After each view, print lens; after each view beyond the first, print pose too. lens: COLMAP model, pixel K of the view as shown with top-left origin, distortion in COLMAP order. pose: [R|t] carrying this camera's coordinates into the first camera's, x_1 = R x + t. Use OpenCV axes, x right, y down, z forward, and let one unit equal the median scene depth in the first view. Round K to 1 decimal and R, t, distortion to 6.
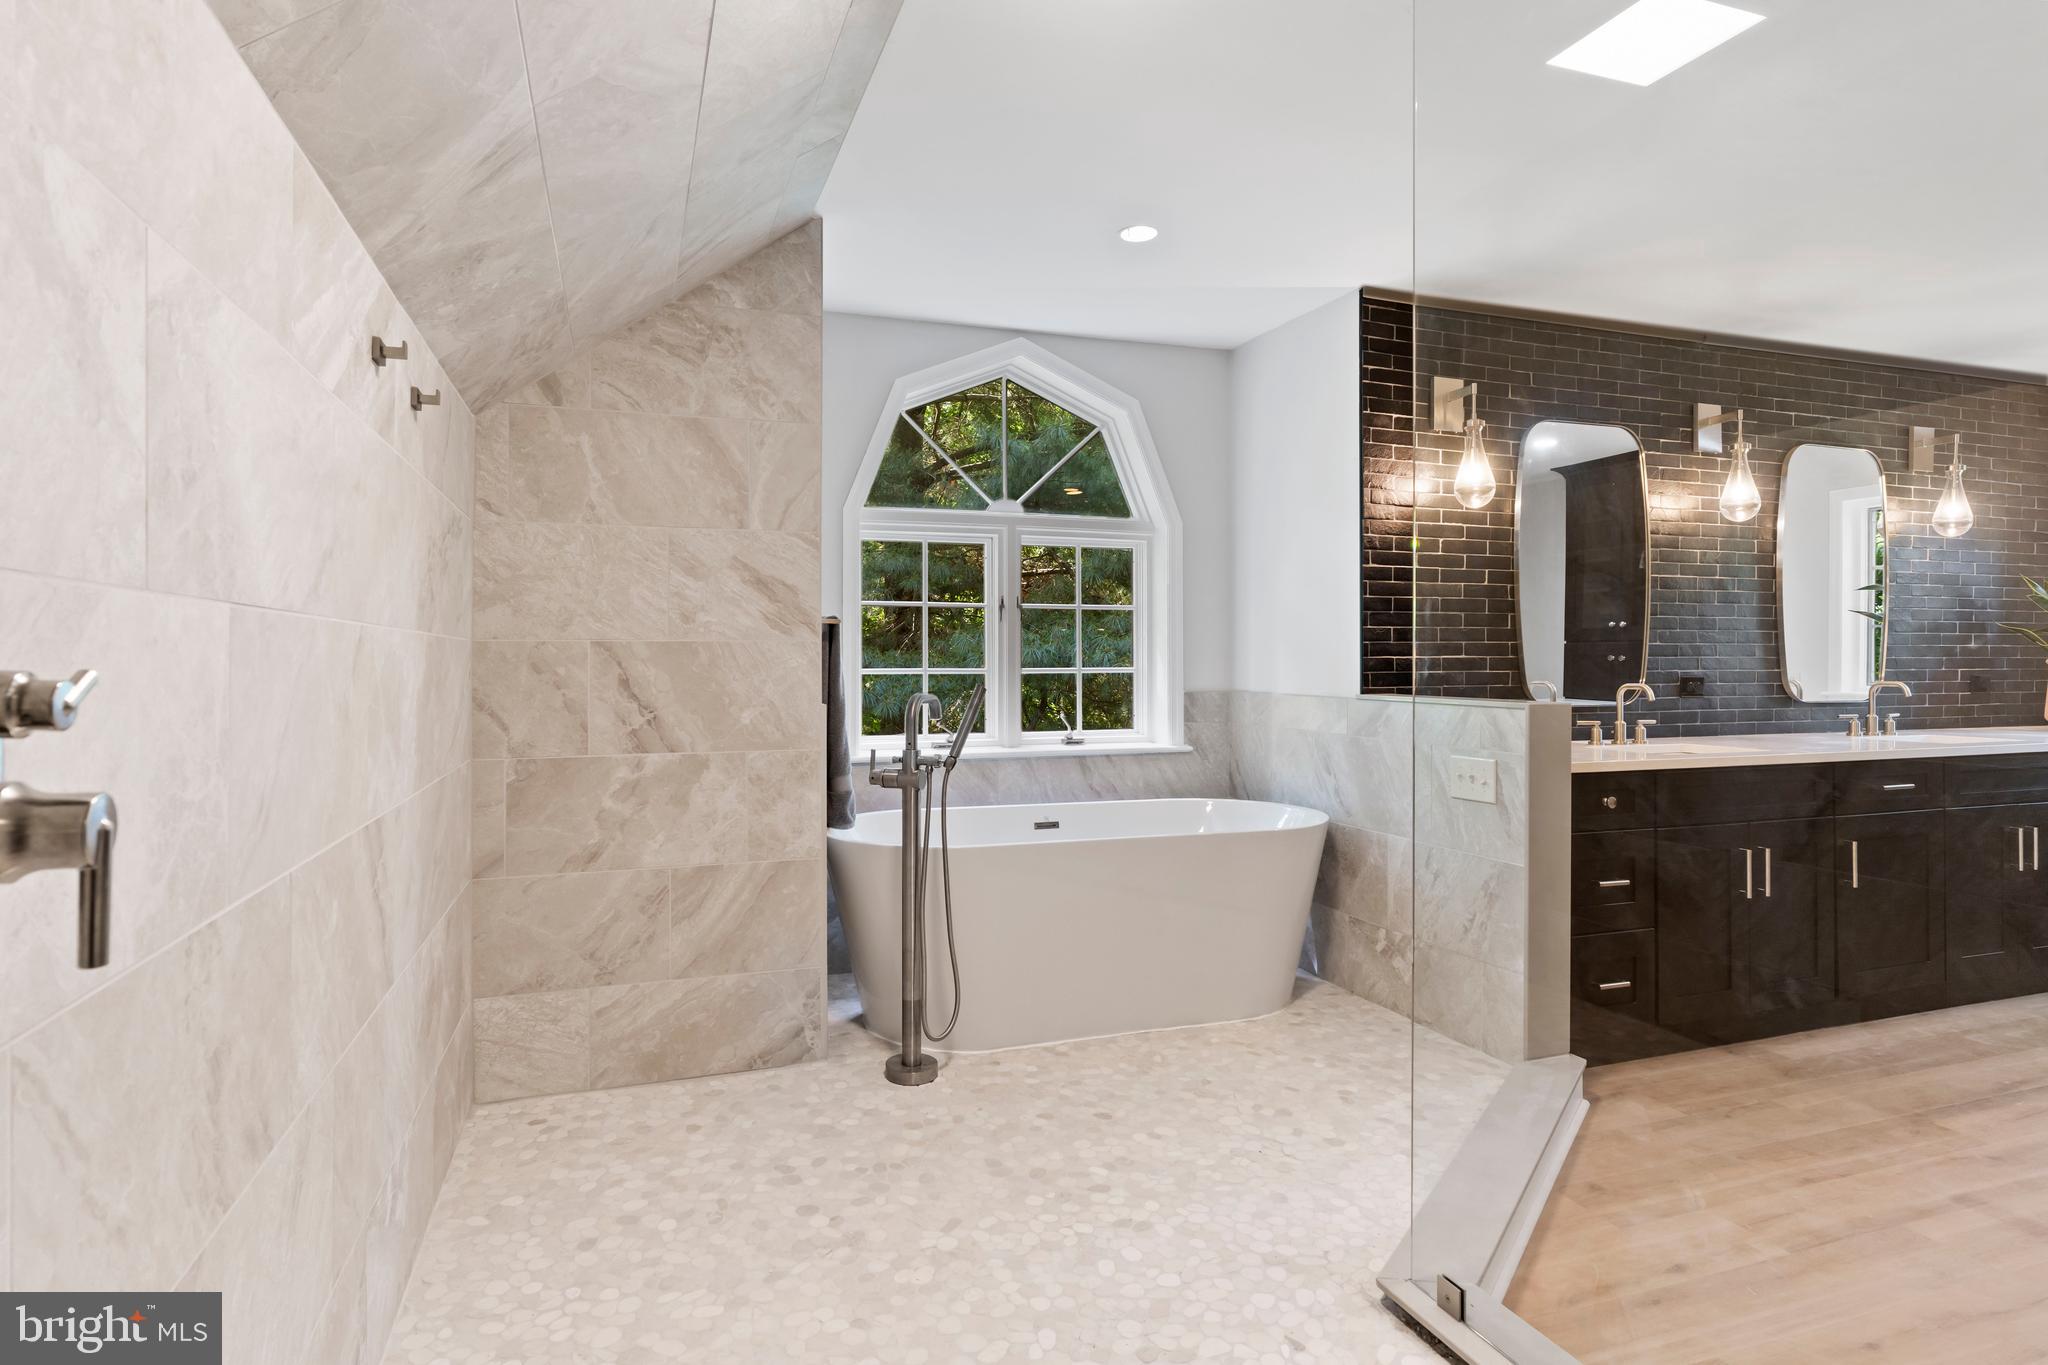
lens RADIAL K [[1092.9, 0, 1022.6], [0, 1092.9, 650.7], [0, 0, 1]] dist [0.001489, 0.002136]
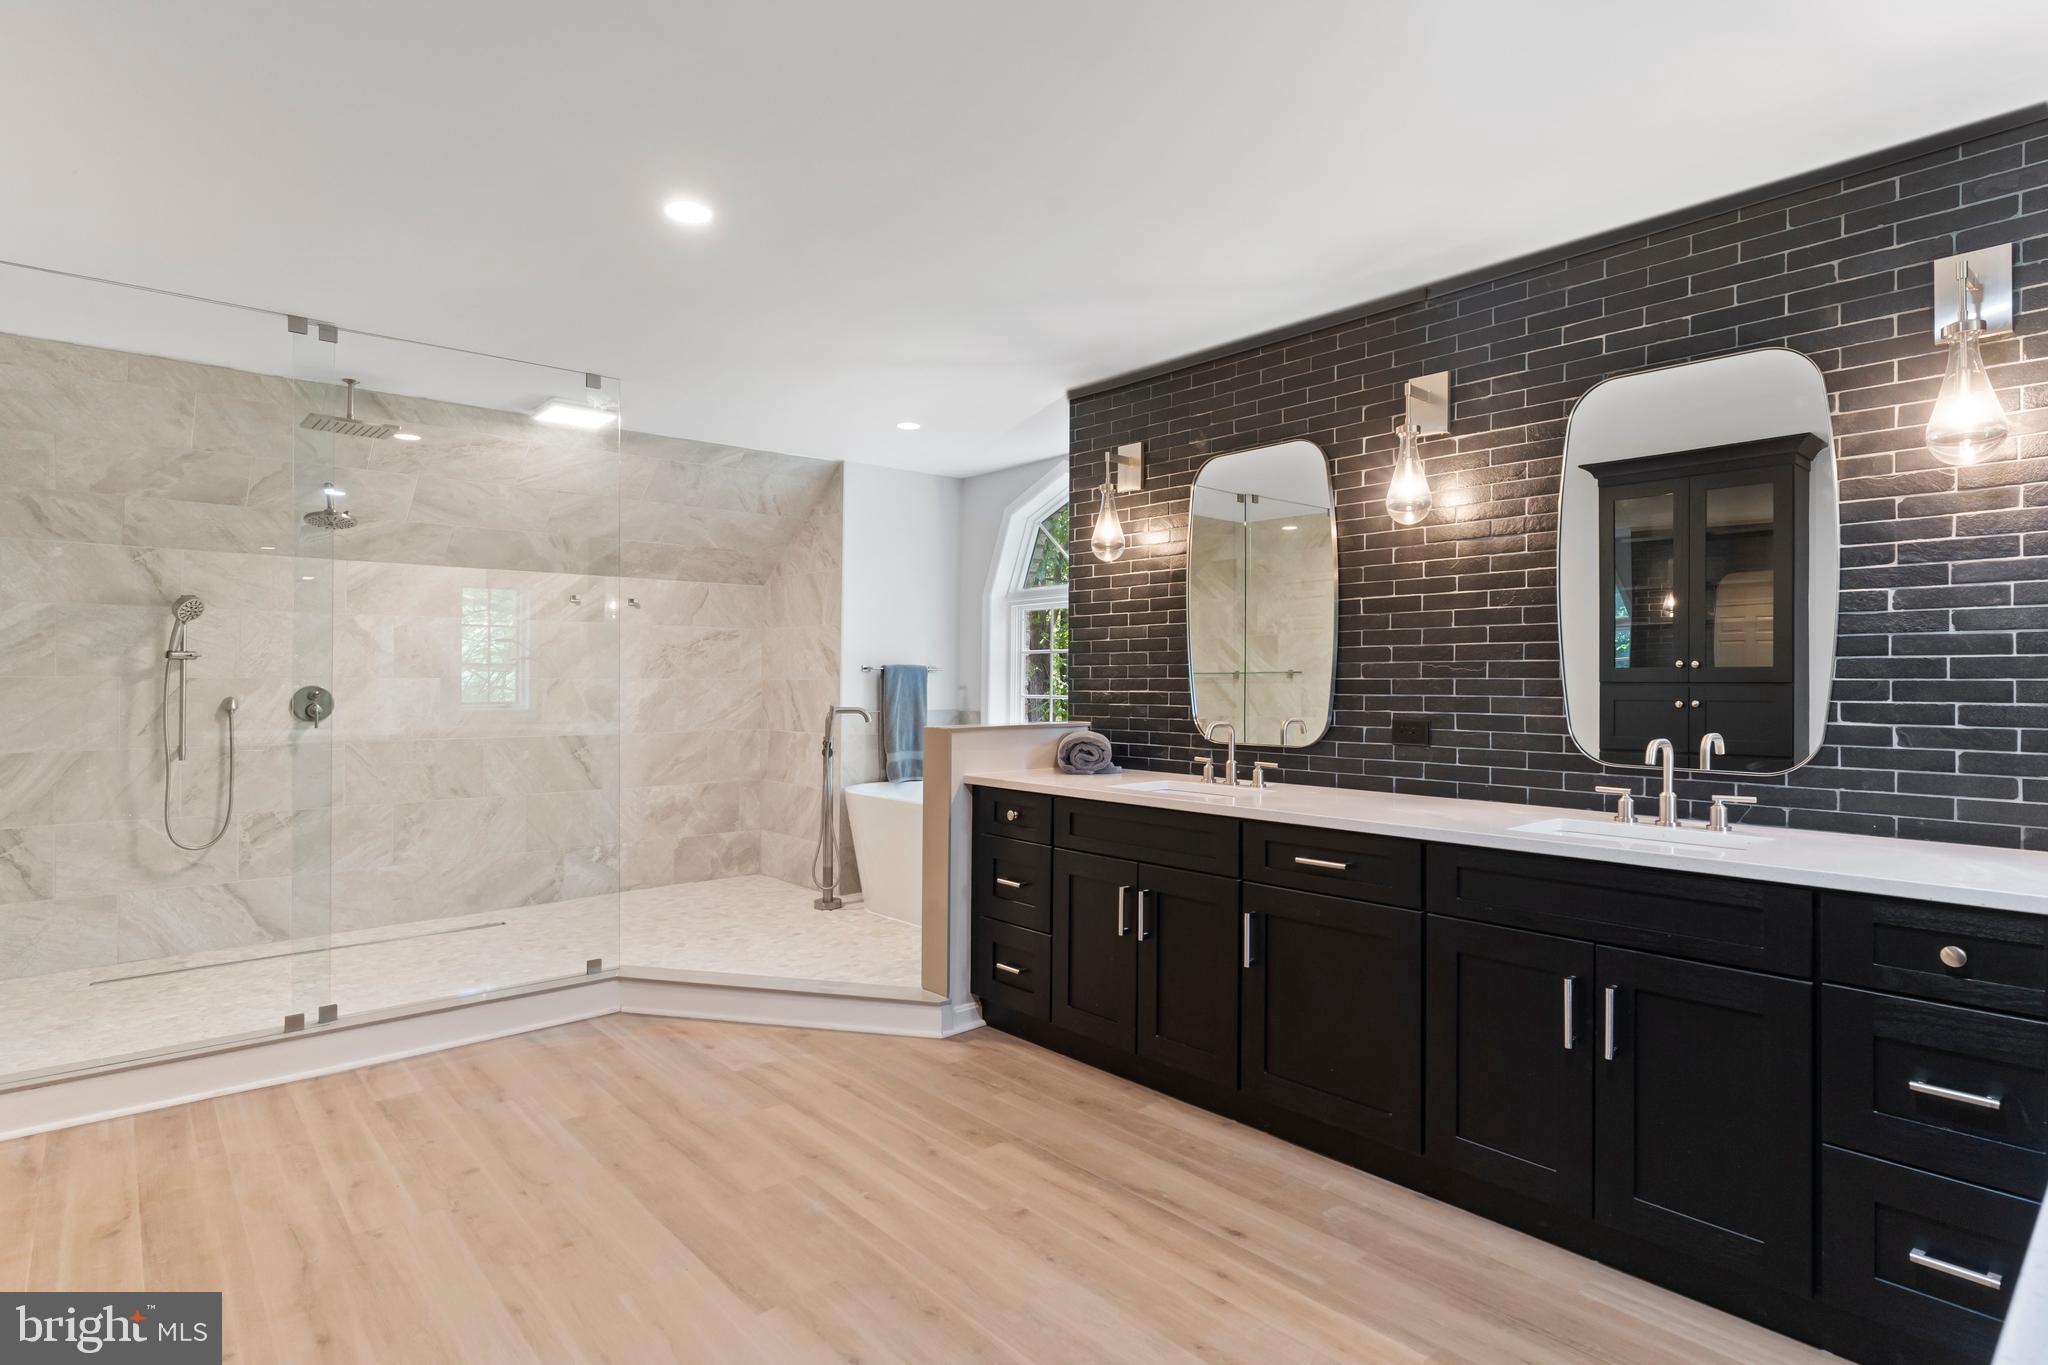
lens RADIAL K [[1047.2, 0, 1024.0], [0, 1047.2, 682.5], [0, 0, 1]] dist [0.001803, 0.000409]
pose [[0.371192, -0.001866, -0.928554, 1.688865], [-0.009699, 0.999936, -0.005886, 0.004583], [0.928506, 0.011191, 0.371150, 0.625511]]
